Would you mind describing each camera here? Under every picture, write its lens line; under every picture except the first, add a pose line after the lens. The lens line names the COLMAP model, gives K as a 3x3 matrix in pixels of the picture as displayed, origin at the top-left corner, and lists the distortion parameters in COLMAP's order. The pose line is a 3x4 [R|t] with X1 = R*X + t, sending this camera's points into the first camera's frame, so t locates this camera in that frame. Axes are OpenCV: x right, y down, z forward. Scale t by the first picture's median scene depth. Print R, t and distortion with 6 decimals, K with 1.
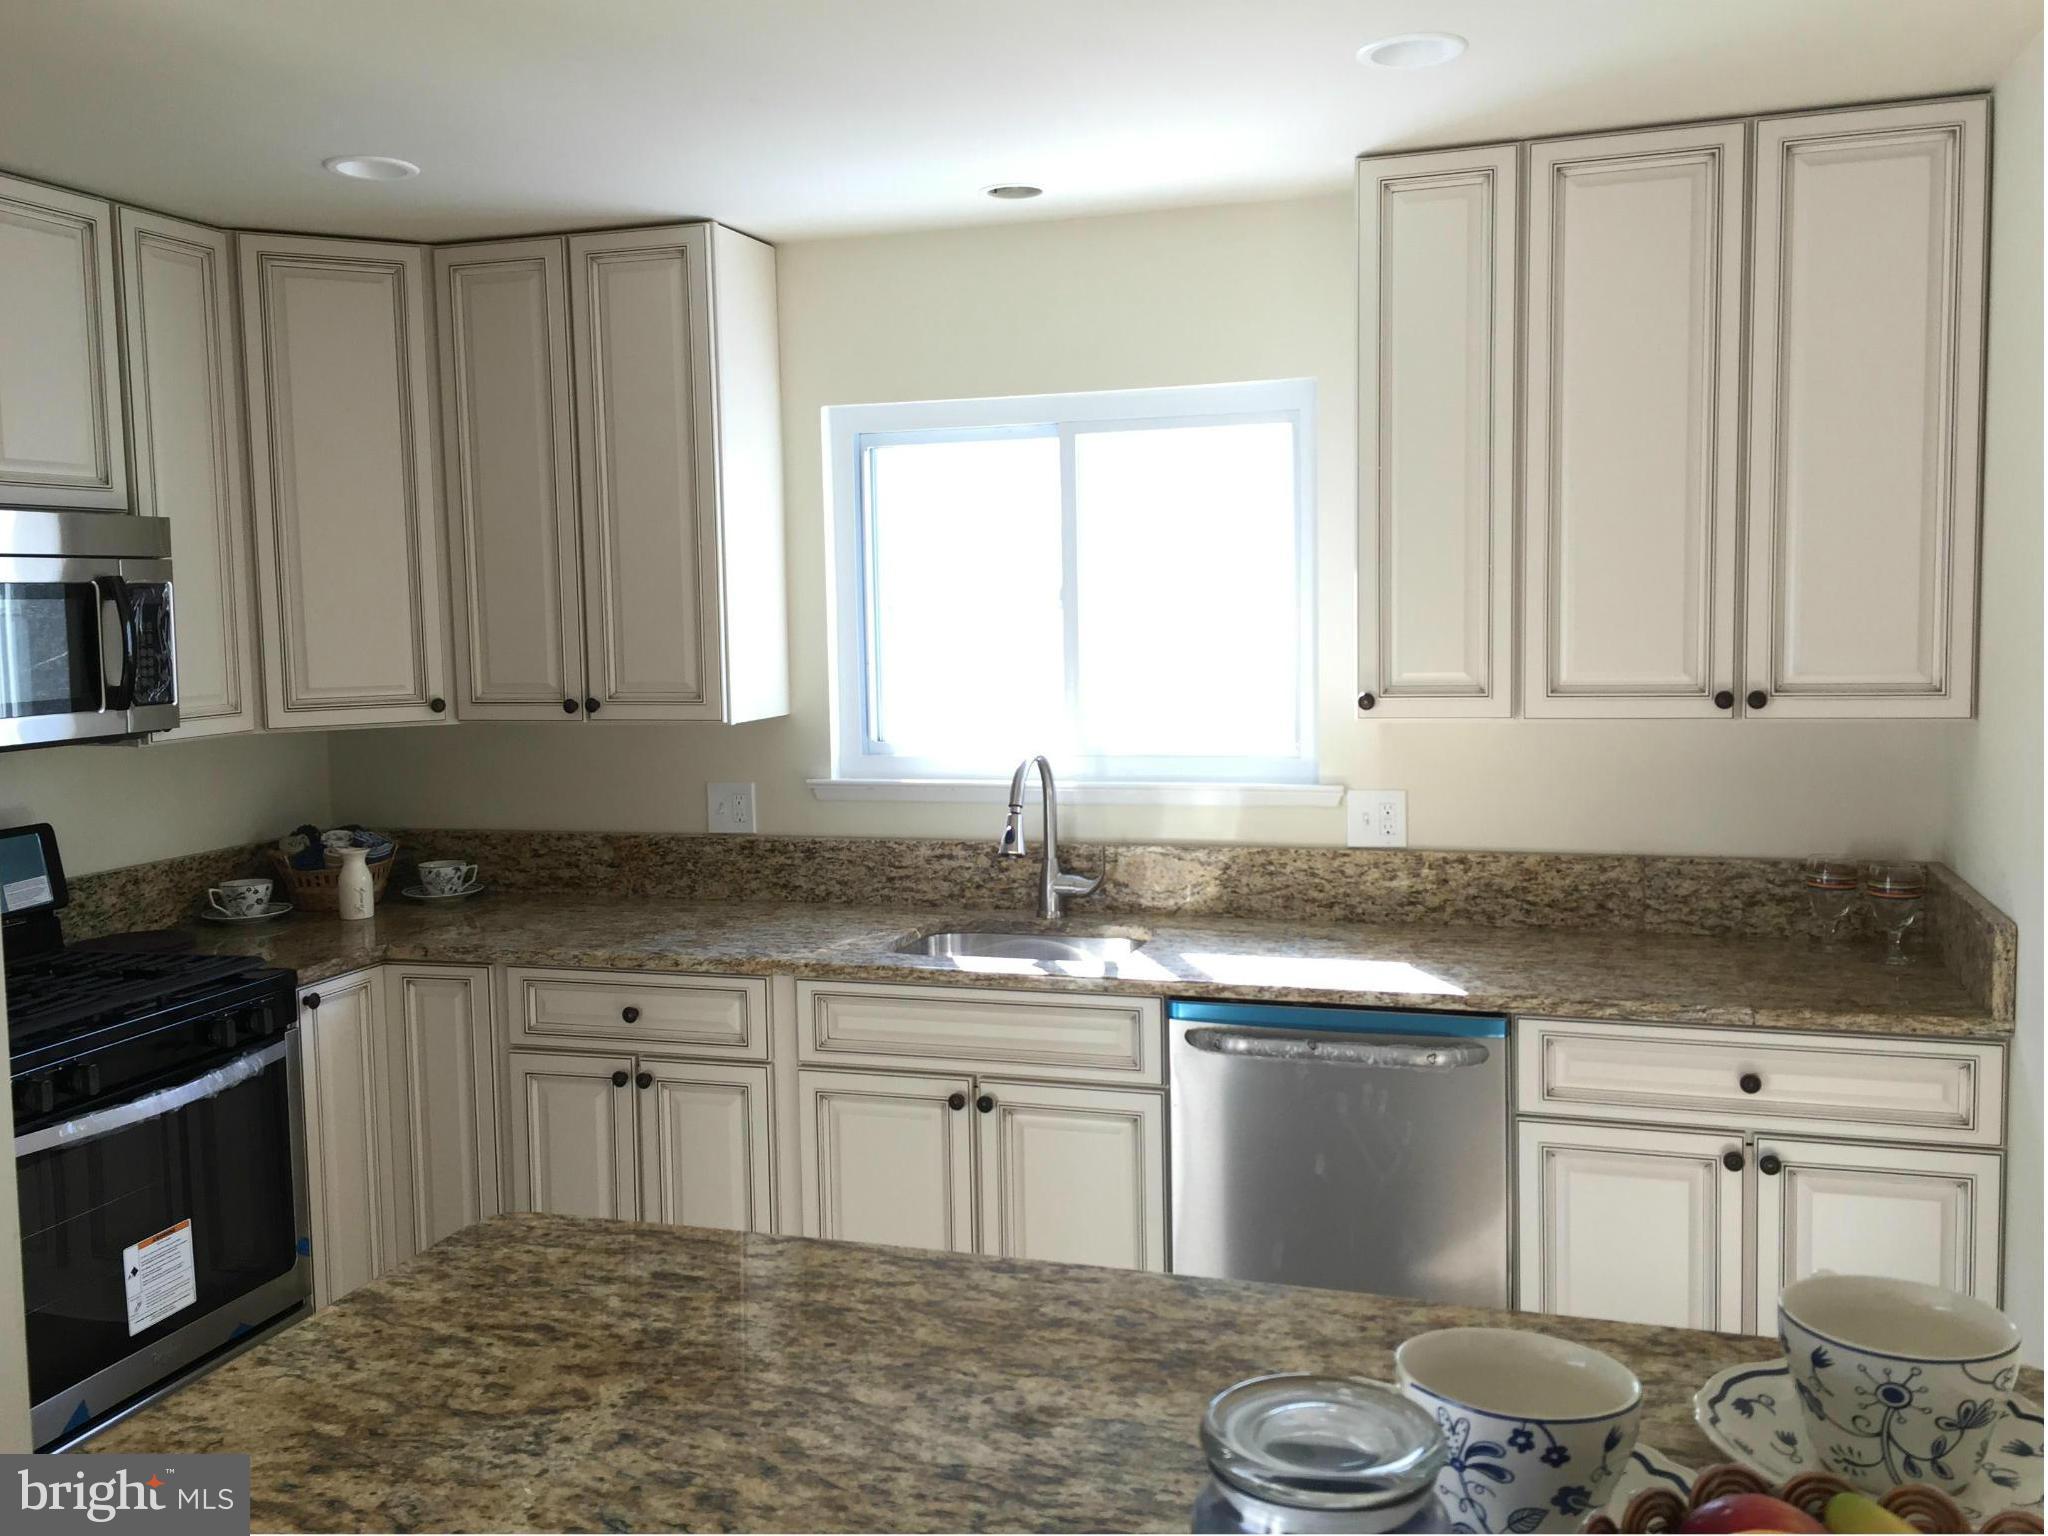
lens RADIAL K [[1768.1, 0, 999.8], [0, 1768.1, 735.9], [0, 0, 1]] dist [0.085827, -0.103996]
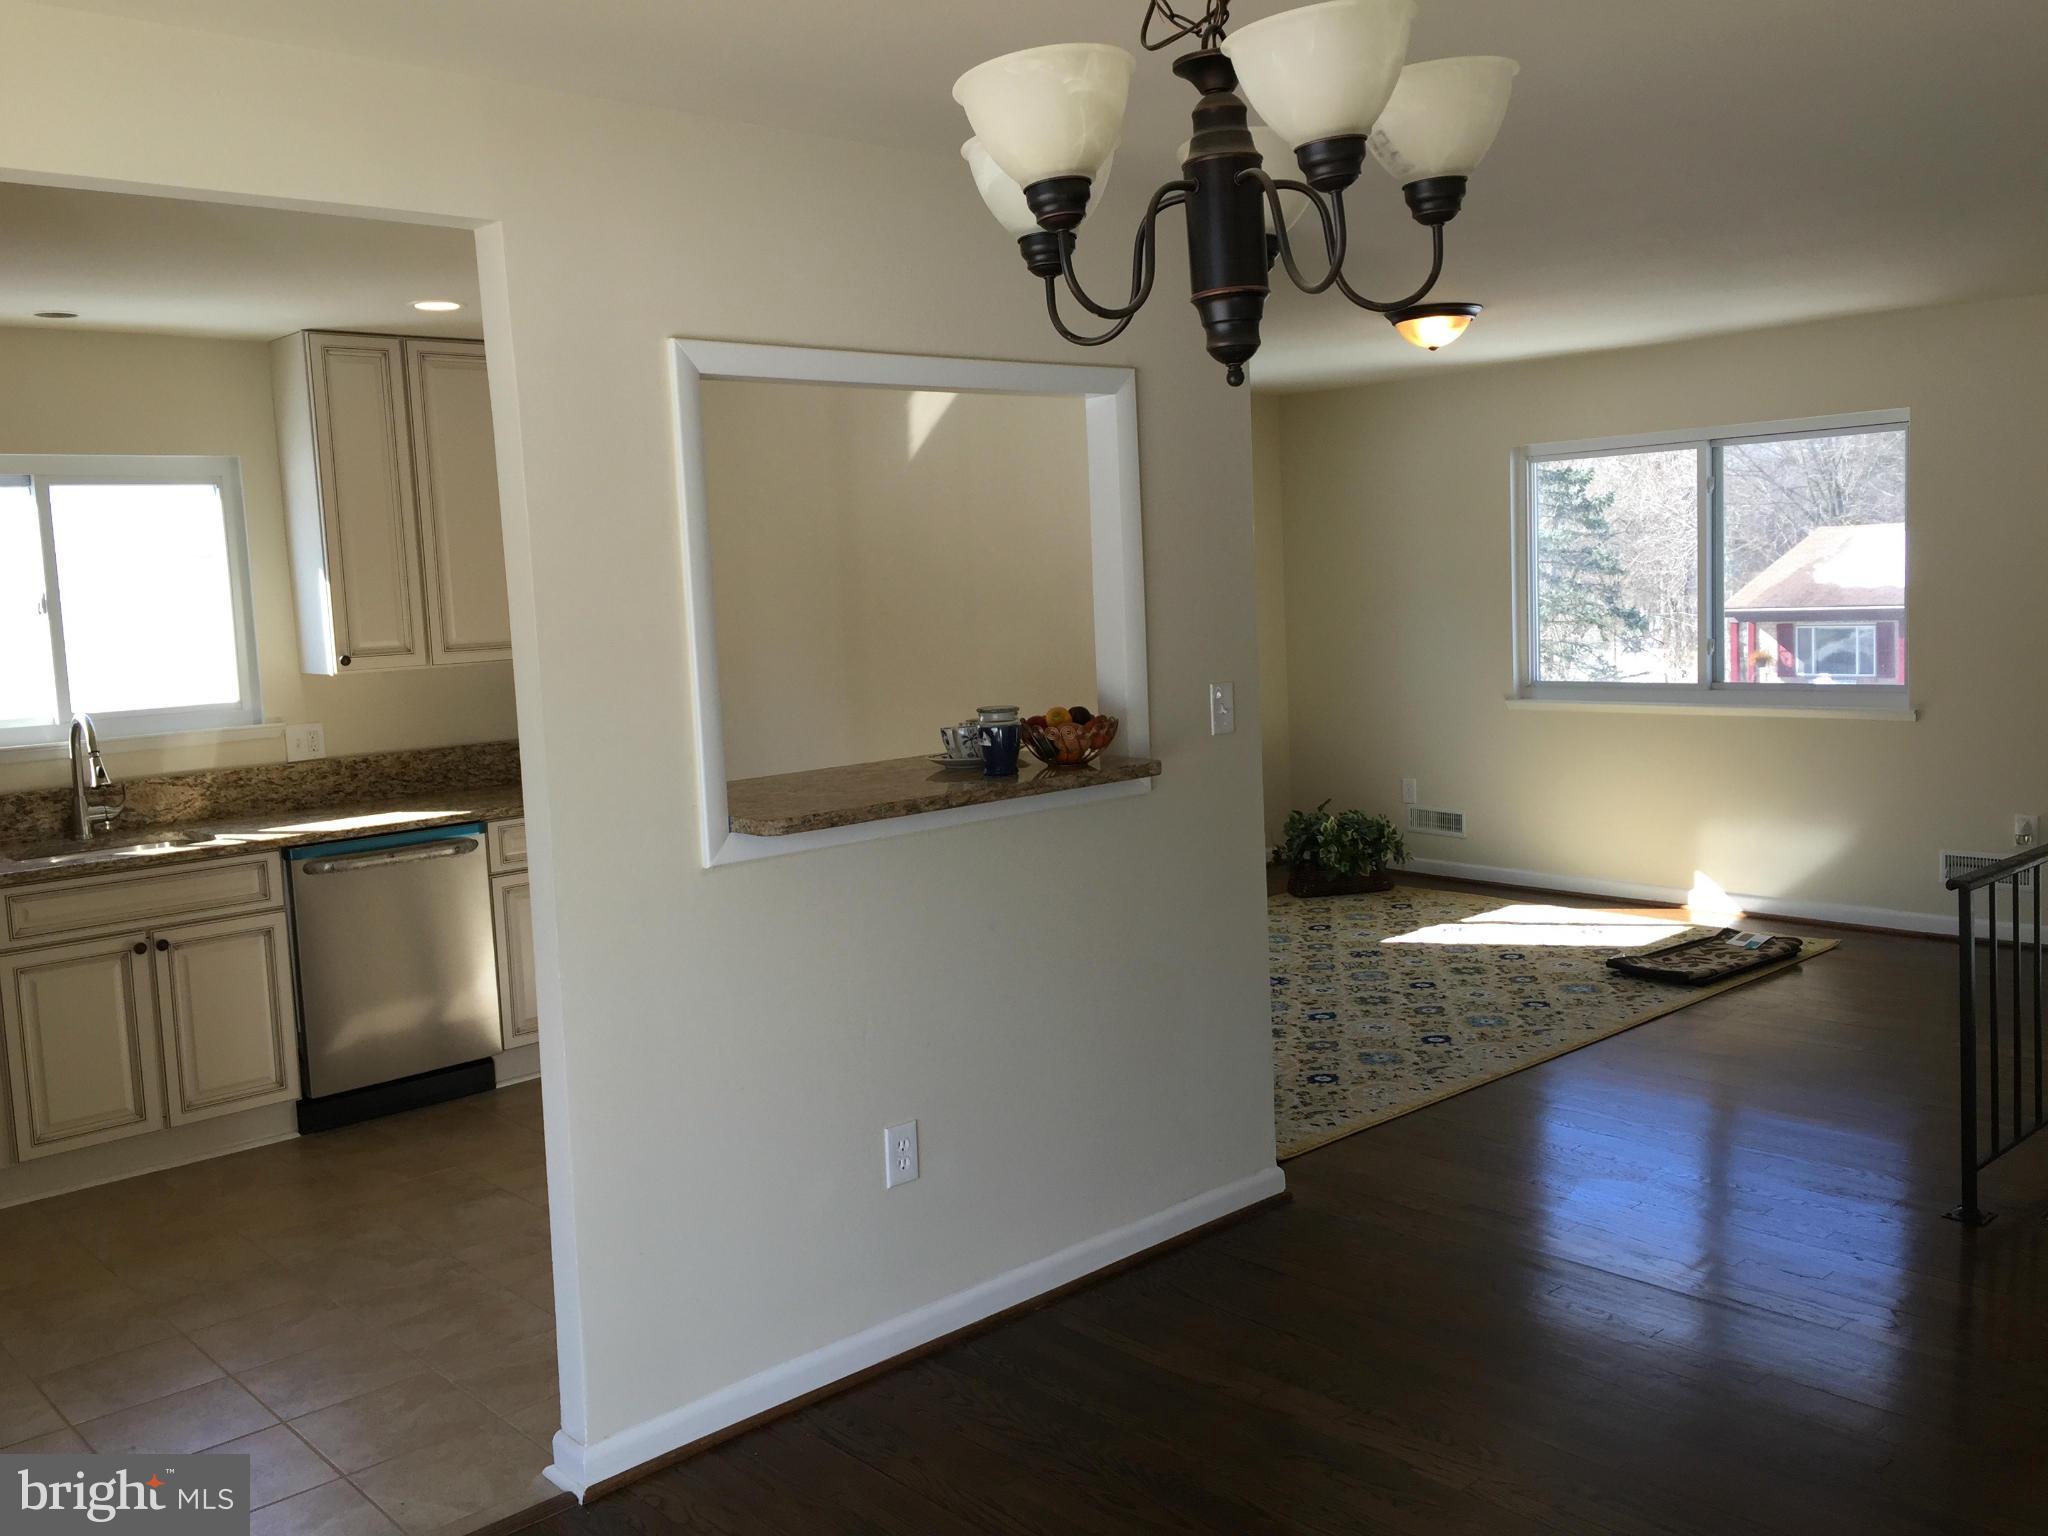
lens RADIAL K [[1776.9, 0, 1036.8], [0, 1776.9, 746.4], [0, 0, 1]] dist [0.110570, -0.158778]
pose [[0.499823, -0.087345, 0.861712, -0.855850], [0.102043, 0.993912, 0.041557, 0.051791], [-0.860095, 0.067160, 0.505693, -0.362353]]
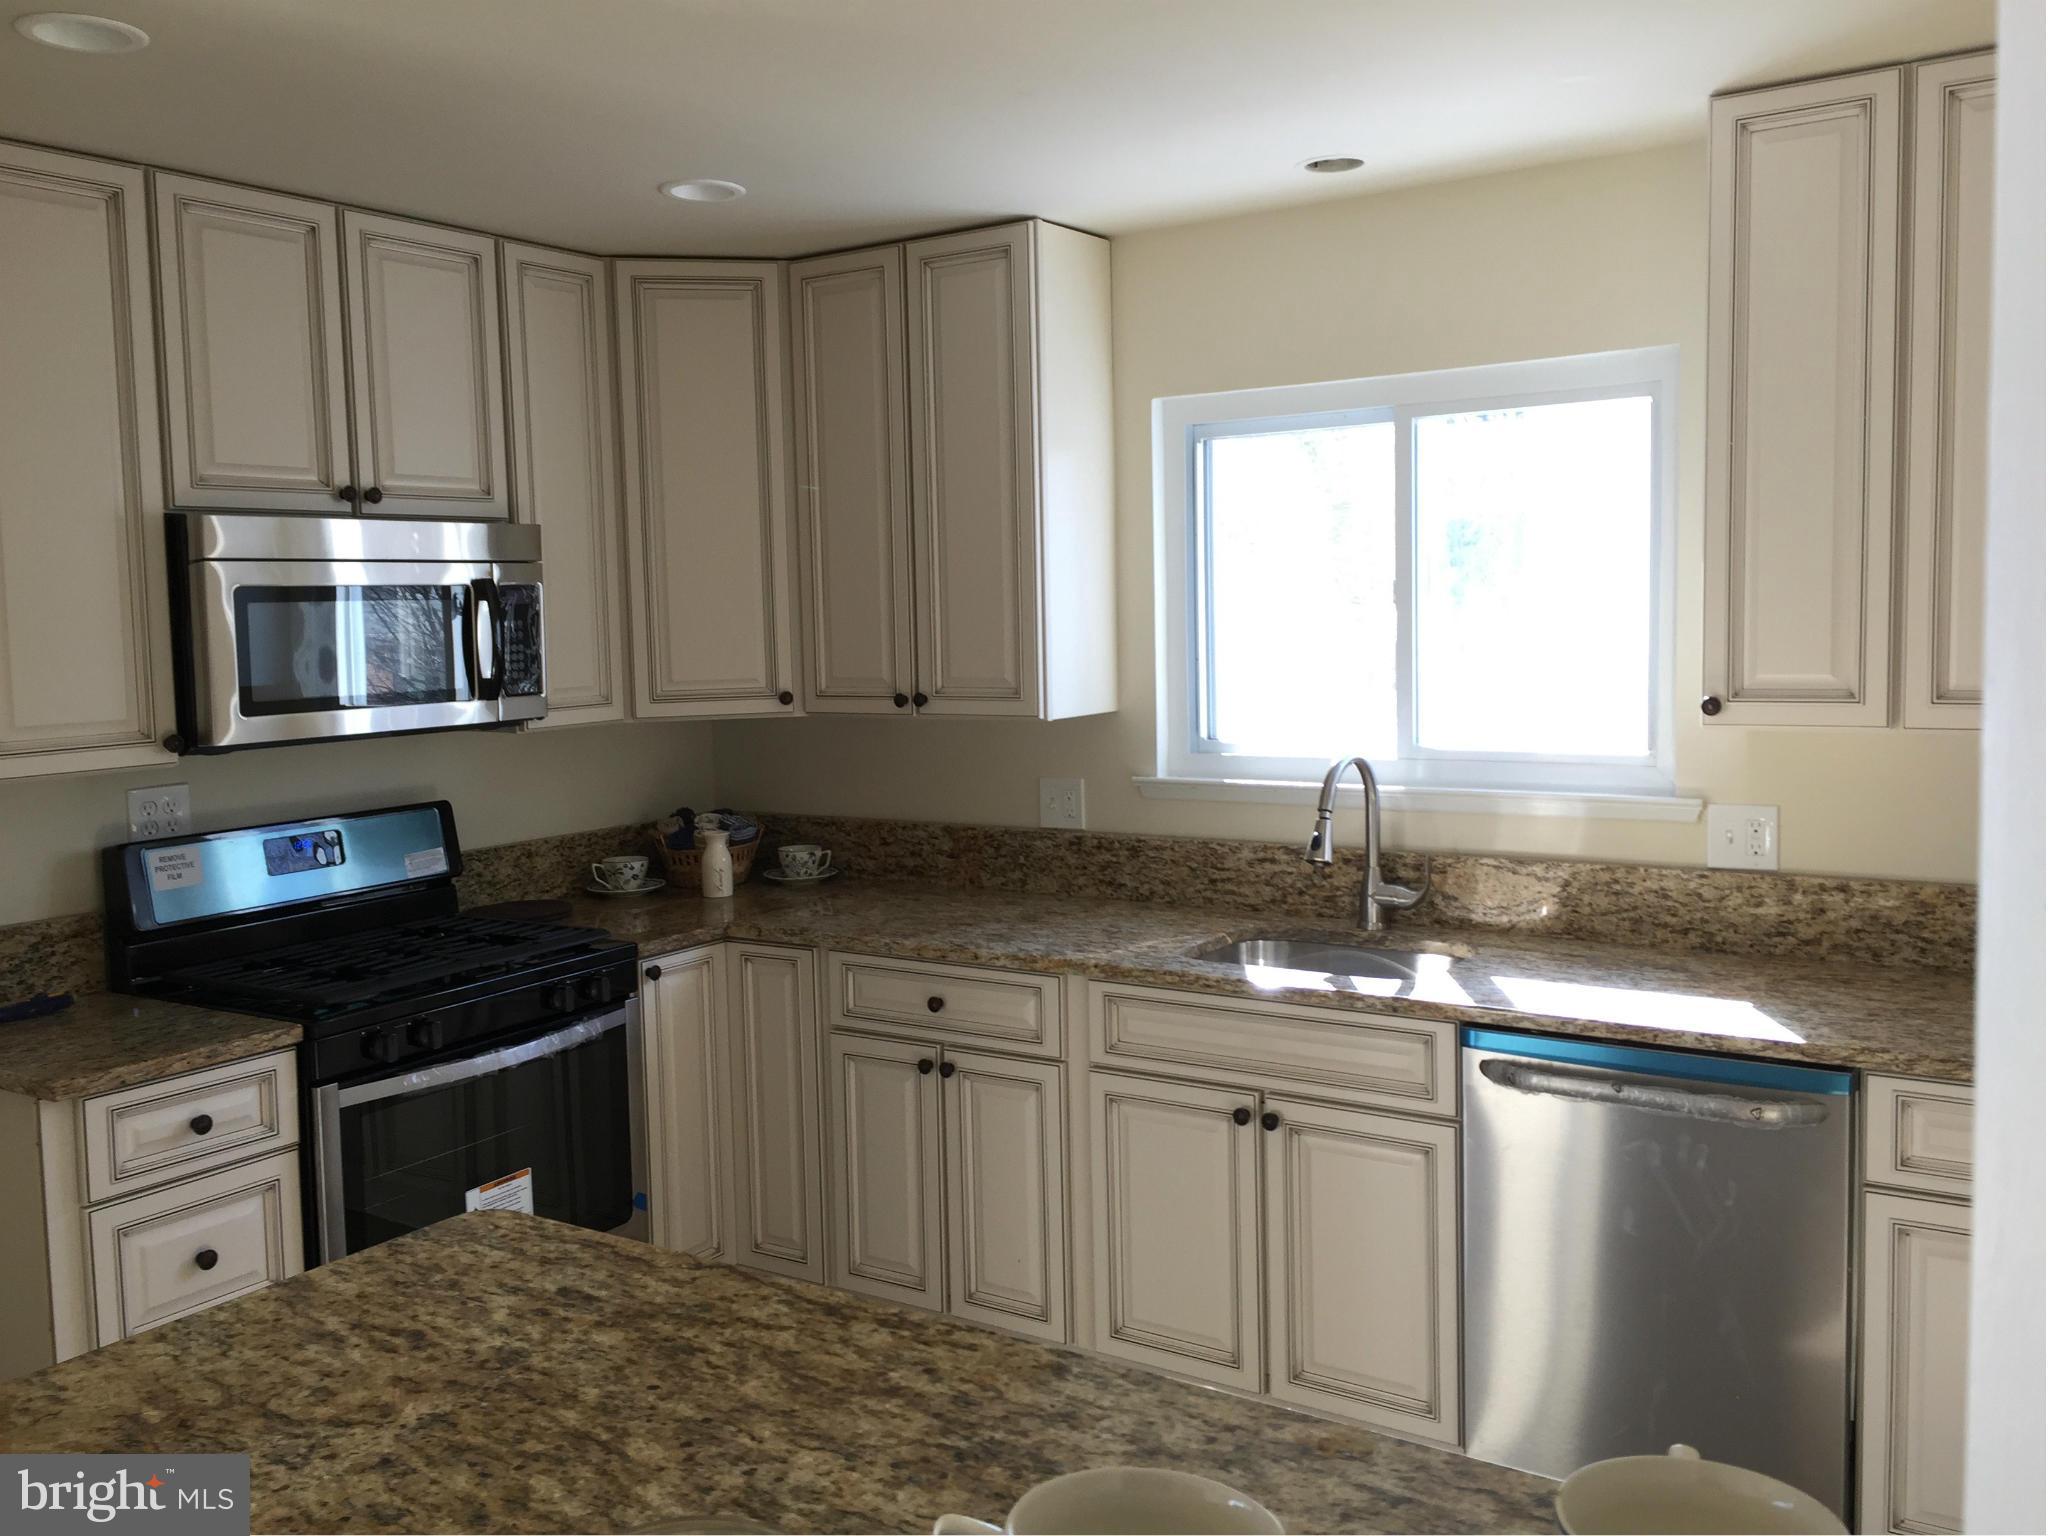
lens RADIAL K [[1750.4, 0, 998.6], [0, 1750.4, 730.1], [0, 0, 1]] dist [0.096027, -0.130555]
pose [[0.960660, 0.016238, -0.277252, 0.102962], [-0.015689, 0.999868, 0.004200, -0.005014], [0.277284, 0.000315, 0.960788, 0.042980]]
